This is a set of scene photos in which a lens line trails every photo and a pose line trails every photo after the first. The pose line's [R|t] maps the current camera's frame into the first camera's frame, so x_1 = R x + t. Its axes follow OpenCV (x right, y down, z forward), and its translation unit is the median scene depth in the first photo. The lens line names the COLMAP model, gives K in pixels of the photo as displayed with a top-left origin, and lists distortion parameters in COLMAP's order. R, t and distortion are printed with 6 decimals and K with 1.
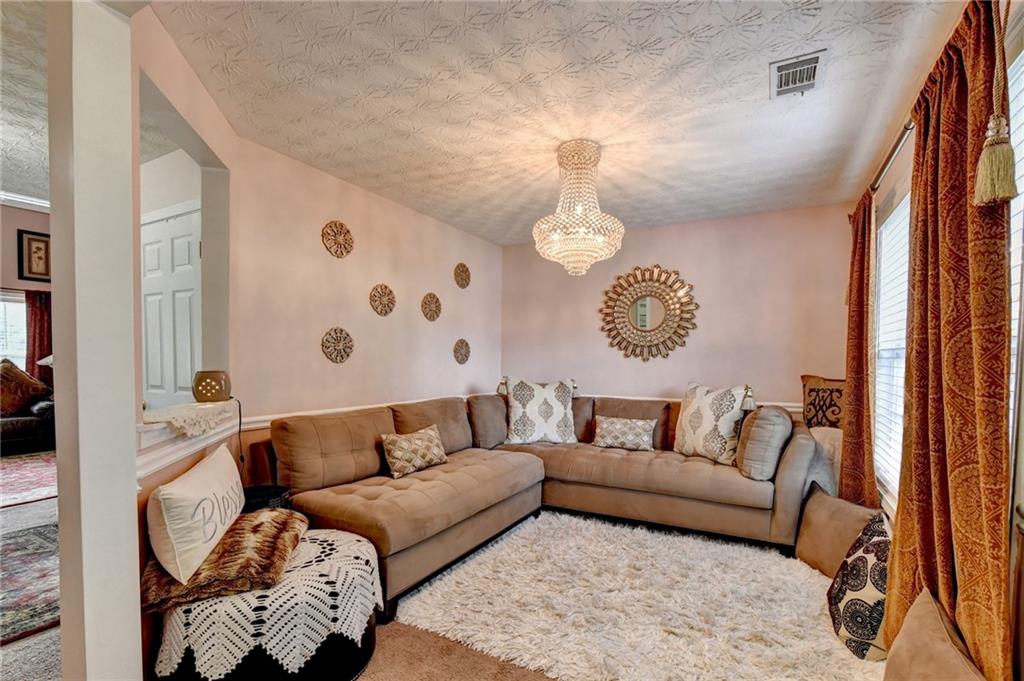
lens RADIAL K [[432.9, 0, 523.8], [0, 432.9, 363.4], [0, 0, 1]] dist [-0.004006, -0.000485]
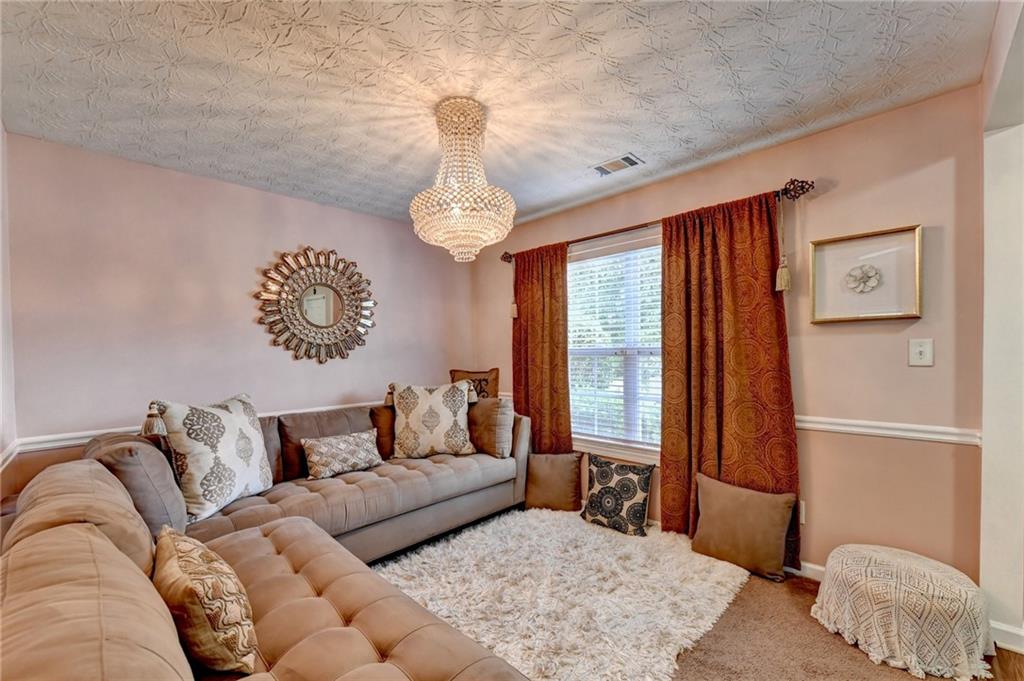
lens RADIAL K [[419.7, 0, 524.3], [0, 419.7, 353.9], [0, 0, 1]] dist [-0.000995, -0.000431]
pose [[0.298876, -0.014452, 0.954182, -0.420022], [0.027797, 0.999593, 0.006433, -0.020092], [-0.953887, 0.024601, 0.299156, 0.445030]]
